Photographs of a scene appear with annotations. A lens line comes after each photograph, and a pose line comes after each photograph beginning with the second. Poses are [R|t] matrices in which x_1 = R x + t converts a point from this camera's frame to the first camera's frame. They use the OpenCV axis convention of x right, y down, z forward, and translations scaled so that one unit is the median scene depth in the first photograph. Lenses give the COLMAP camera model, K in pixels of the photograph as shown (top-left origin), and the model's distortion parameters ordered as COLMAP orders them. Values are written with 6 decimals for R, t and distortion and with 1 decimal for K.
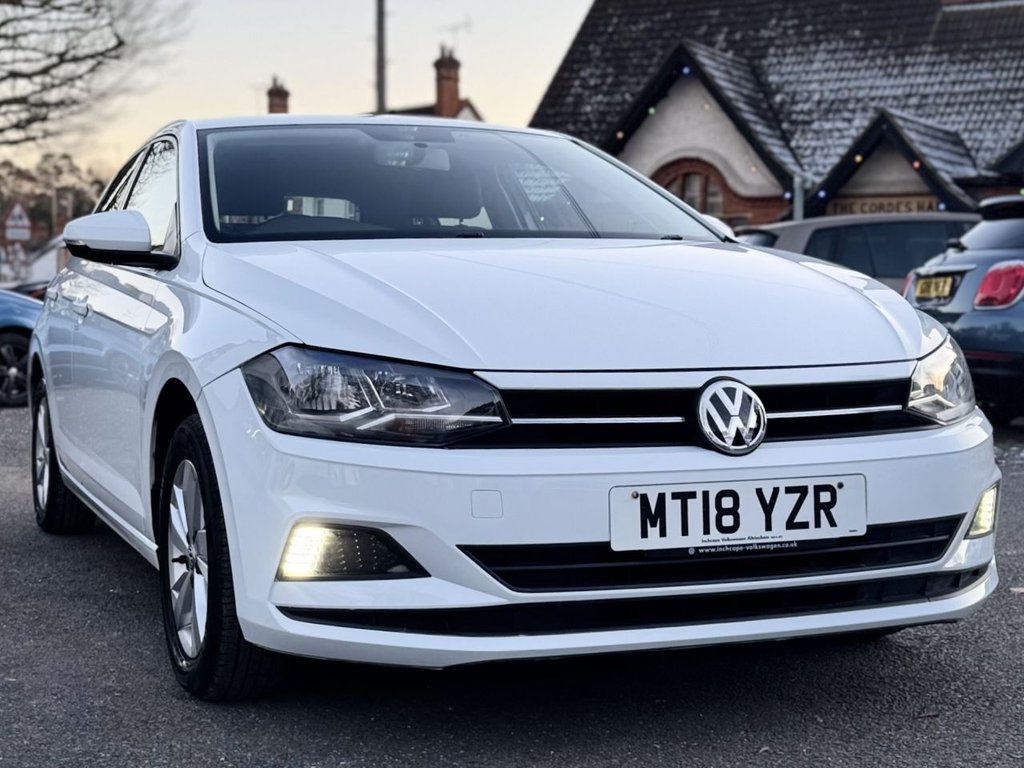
lens RADIAL K [[1320.1, 0, 408.3], [0, 1320.1, 359.4], [0, 0, 1]] dist [0.151639, -0.315004]
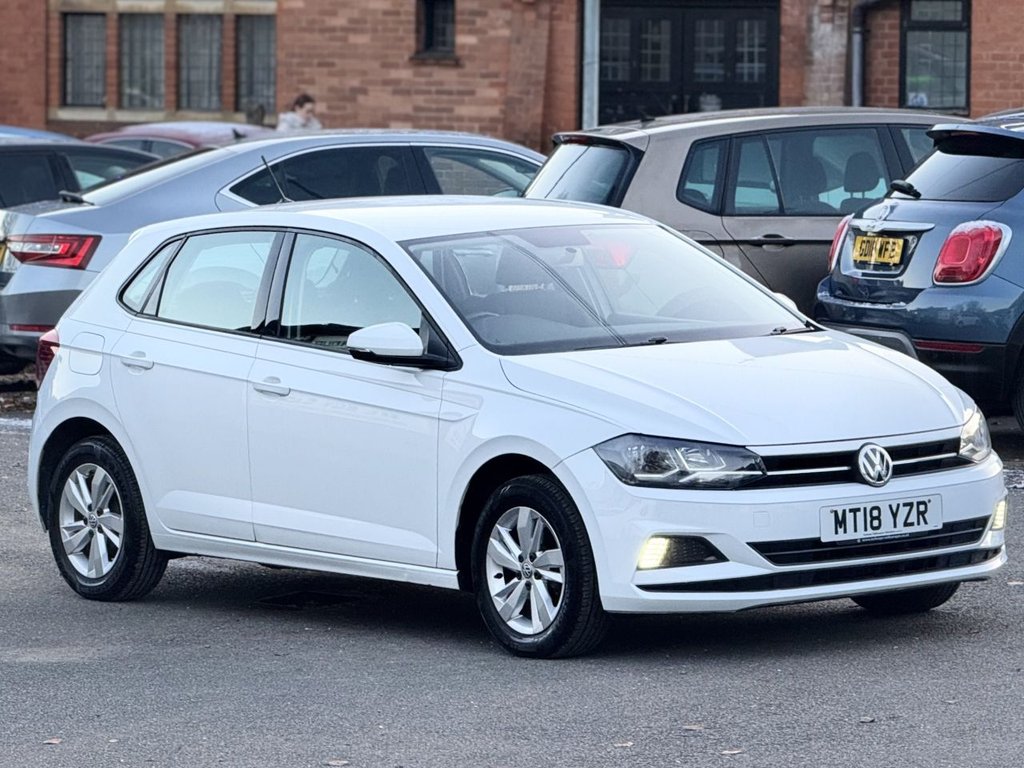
lens RADIAL K [[3413.9, 0, 512.0], [0, 3413.9, 384.0], [0, 0, 1]] dist [0.068152, -0.967689]
pose [[0.955283, -0.036136, 0.293478, -1.553178], [0.026443, 0.998968, 0.036932, -0.246386], [-0.294509, -0.027520, 0.955252, -3.209261]]
